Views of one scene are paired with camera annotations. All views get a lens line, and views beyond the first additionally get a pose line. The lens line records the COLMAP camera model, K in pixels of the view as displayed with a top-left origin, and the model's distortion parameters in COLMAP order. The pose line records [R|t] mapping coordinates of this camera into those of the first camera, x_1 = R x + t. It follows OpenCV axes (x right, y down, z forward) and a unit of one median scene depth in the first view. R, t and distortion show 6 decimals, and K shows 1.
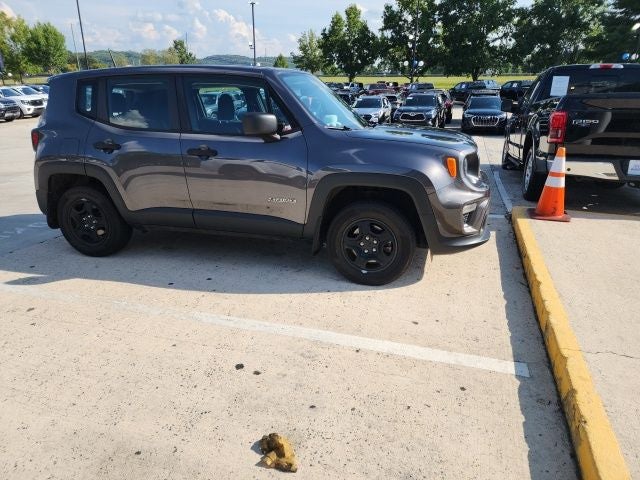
lens RADIAL K [[425.6, 0, 319.0], [0, 425.6, 235.8], [0, 0, 1]] dist [0.075491, -0.069805]
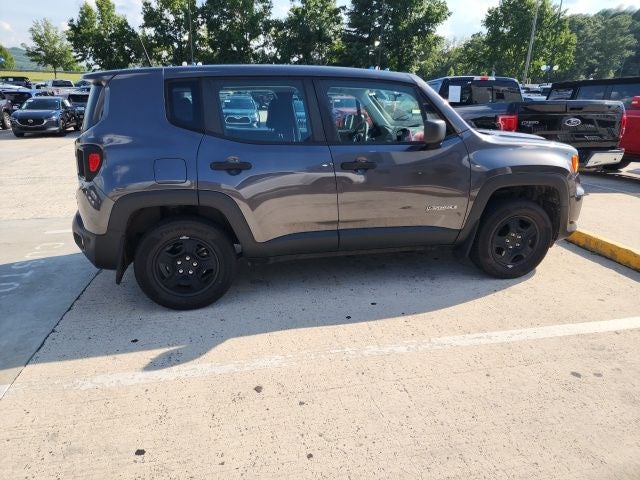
lens RADIAL K [[429.5, 0, 300.2], [0, 429.5, 234.4], [0, 0, 1]] dist [0.075378, -0.070280]
pose [[0.876430, -0.134724, 0.462299, -0.133365], [0.138939, 0.989983, 0.025100, -0.014882], [-0.461049, 0.042233, 0.886369, 0.043507]]
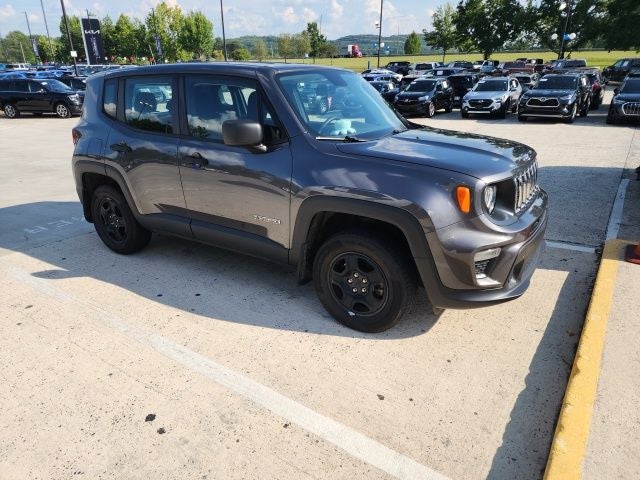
lens RADIAL K [[425.6, 0, 309.3], [0, 425.6, 238.6], [0, 0, 1]] dist [0.079883, -0.072900]
pose [[0.953864, 0.096460, -0.284322, 0.039725], [-0.083390, 0.994842, 0.057748, -0.016460], [0.288426, -0.031374, 0.956988, 0.028250]]
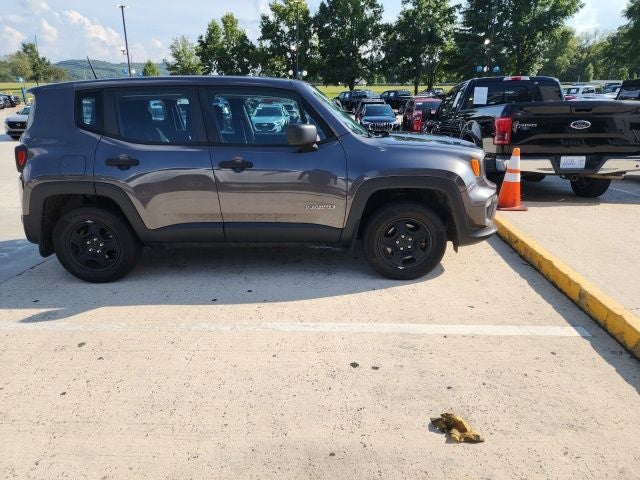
lens RADIAL K [[425.6, 0, 309.3], [0, 425.6, 238.6], [0, 0, 1]] dist [0.079883, -0.072900]
pose [[0.967407, -0.082465, 0.239421, -0.058841], [0.085278, 0.996356, -0.001394, -0.001226], [-0.238433, 0.021766, 0.970915, 0.000352]]
